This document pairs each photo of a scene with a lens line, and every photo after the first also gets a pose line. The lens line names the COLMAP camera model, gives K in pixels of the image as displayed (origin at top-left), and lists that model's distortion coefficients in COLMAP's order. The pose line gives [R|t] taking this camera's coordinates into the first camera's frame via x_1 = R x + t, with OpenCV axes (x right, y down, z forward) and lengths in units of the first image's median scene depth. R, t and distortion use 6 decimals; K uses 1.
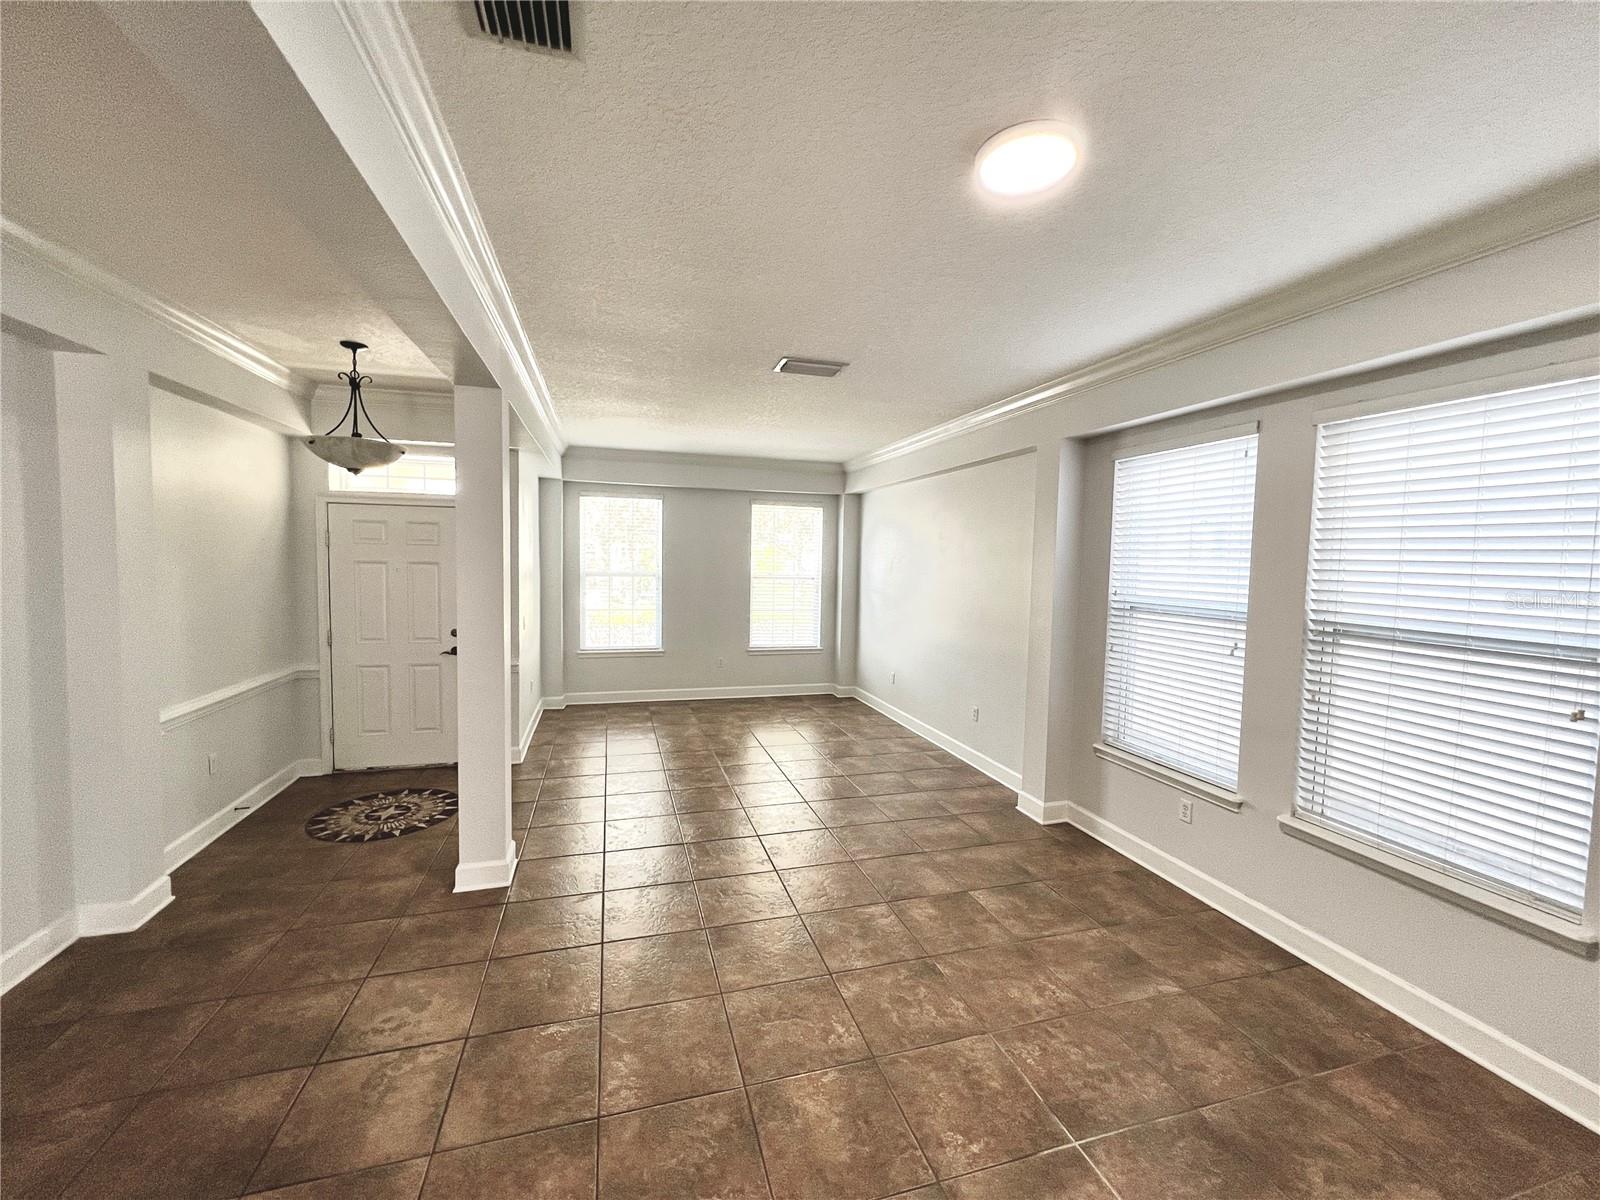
lens RADIAL K [[644.8, 0, 794.4], [0, 644.8, 595.0], [0, 0, 1]] dist [-0.000399, 0.000223]
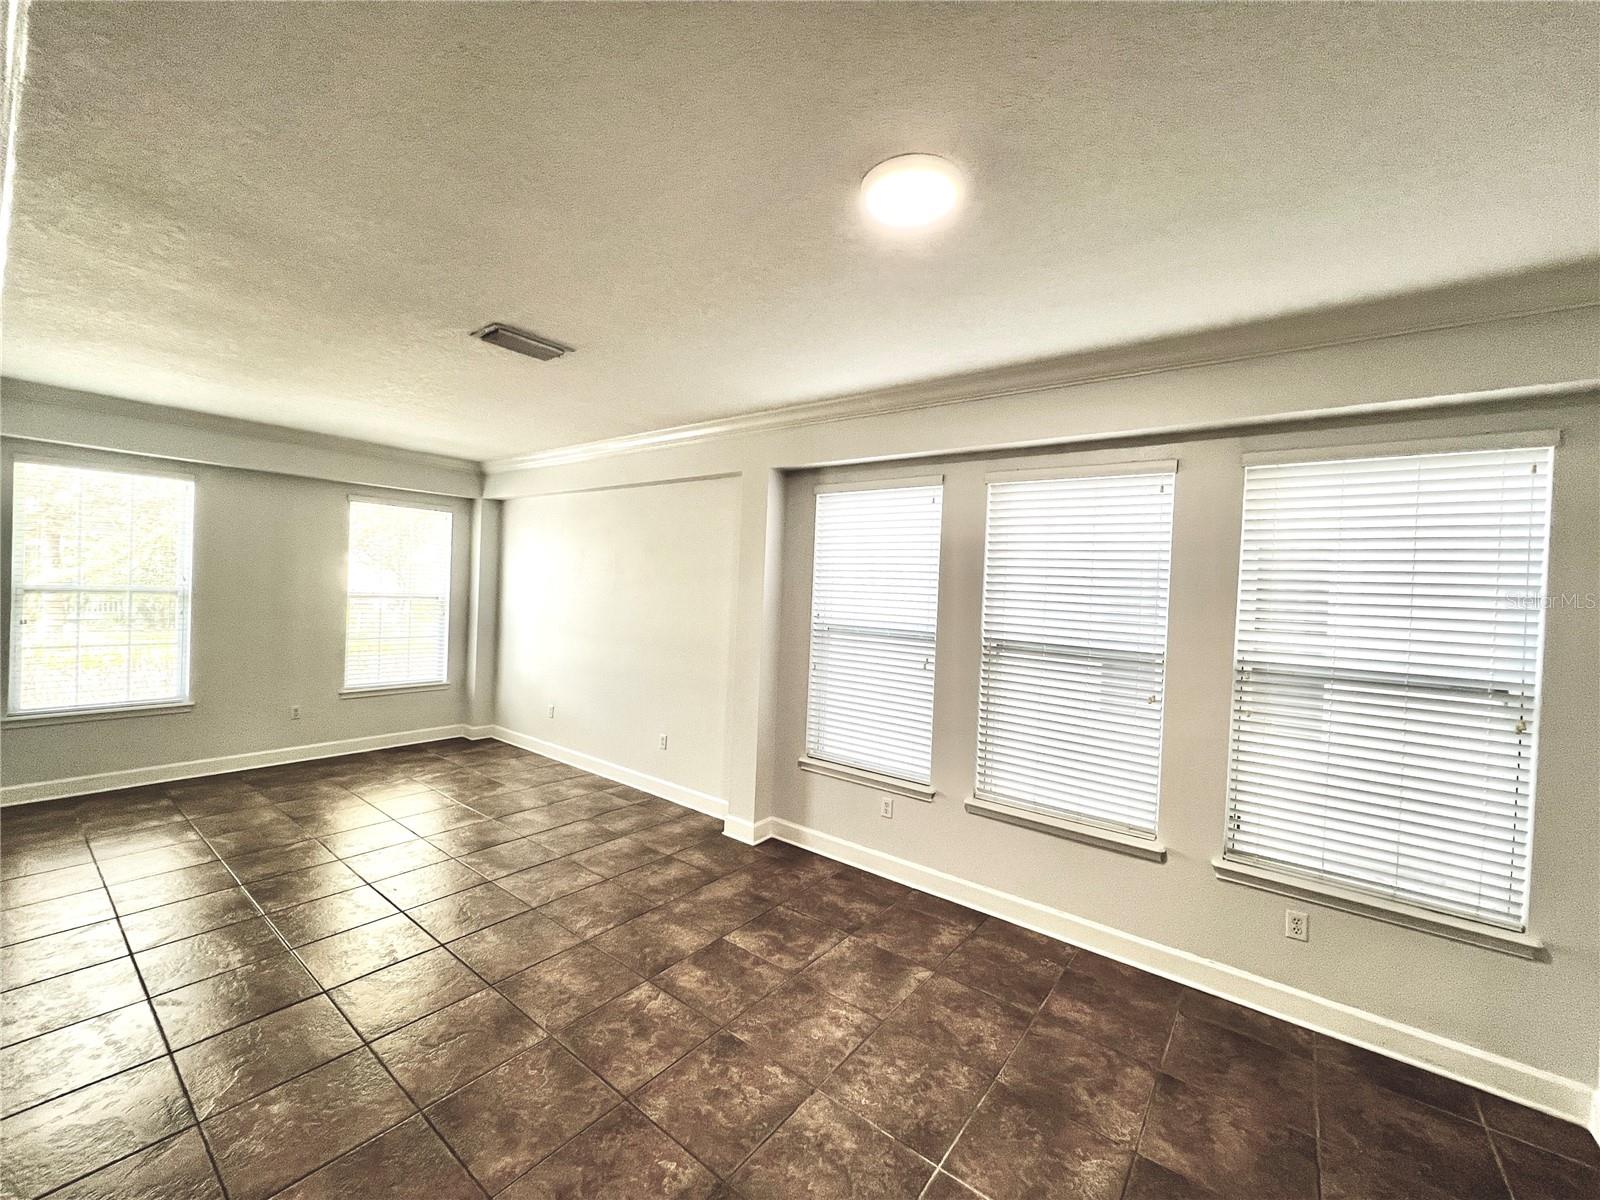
lens RADIAL K [[644.8, 0, 794.4], [0, 644.8, 595.0], [0, 0, 1]] dist [-0.000399, 0.000223]
pose [[0.808518, 0.007181, 0.588427, -0.181042], [0.008131, 0.999694, -0.023372, -0.013915], [-0.588415, 0.023681, 0.808212, 0.152198]]
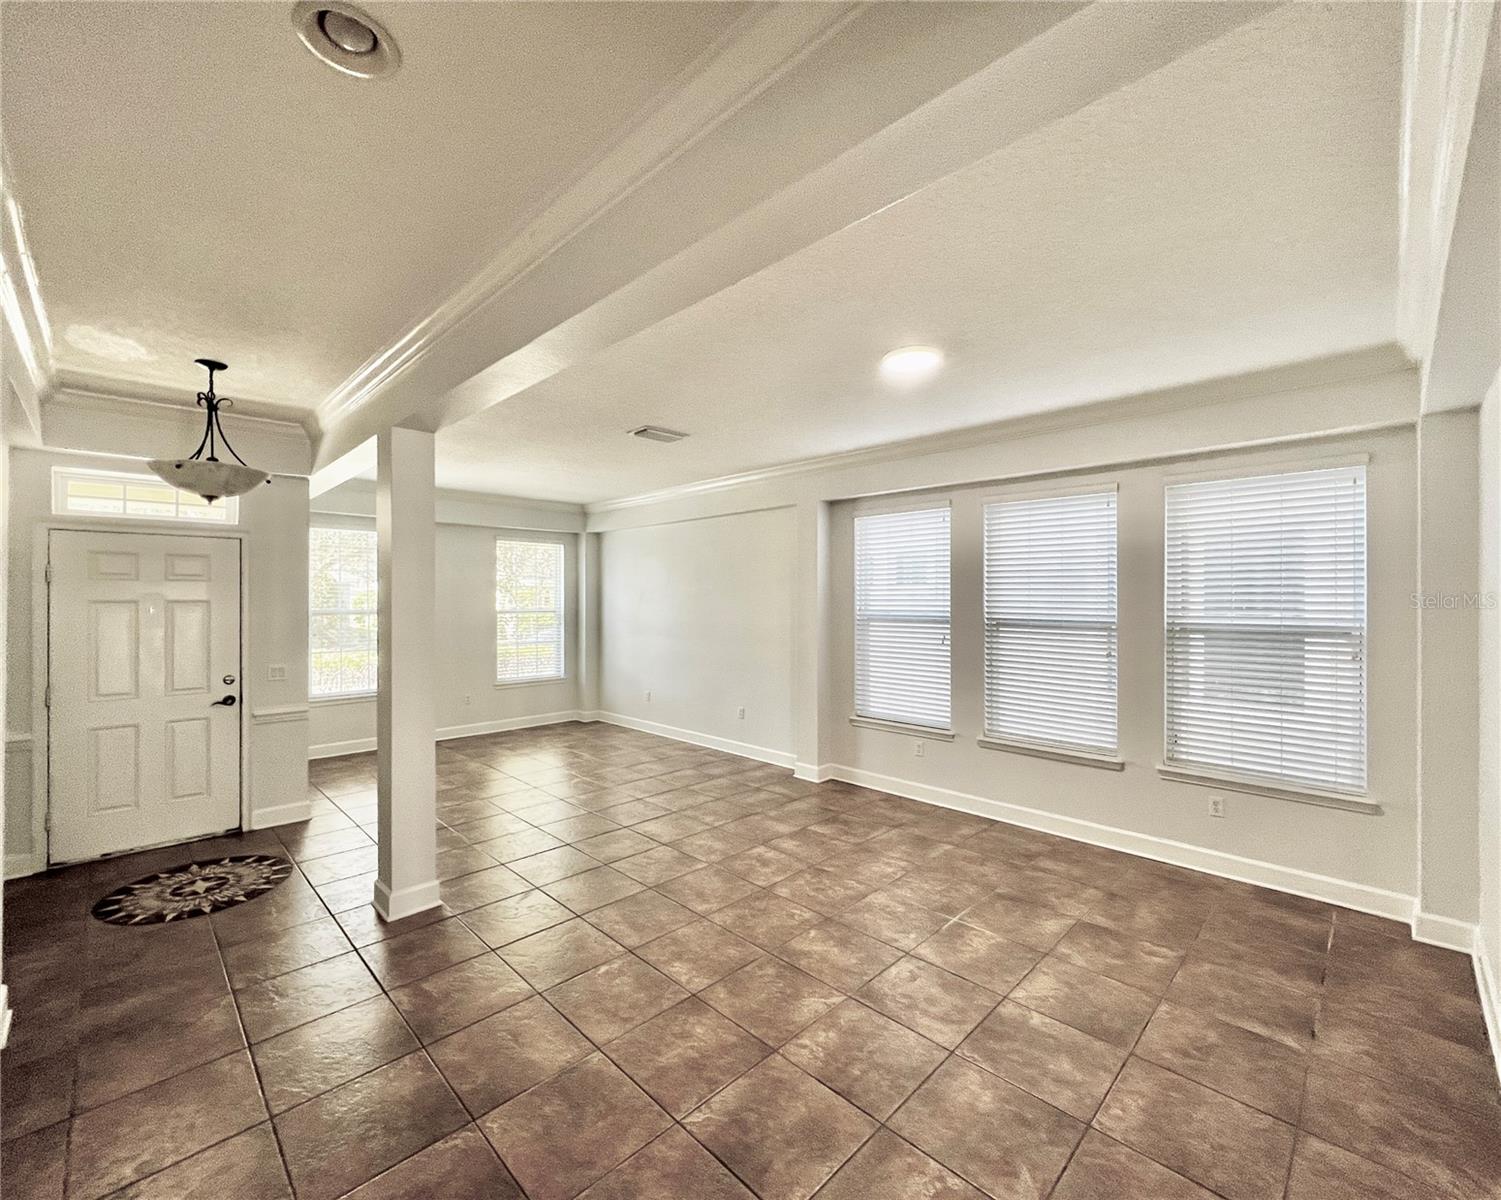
lens RADIAL K [[651.2, 0, 732.3], [0, 651.2, 595.1], [0, 0, 1]] dist [0.002992, 0.000116]
pose [[0.880808, -0.017677, 0.473144, -0.463331], [0.044964, 0.997909, -0.046423, 0.021162], [-0.471334, 0.062164, 0.879761, -0.157501]]
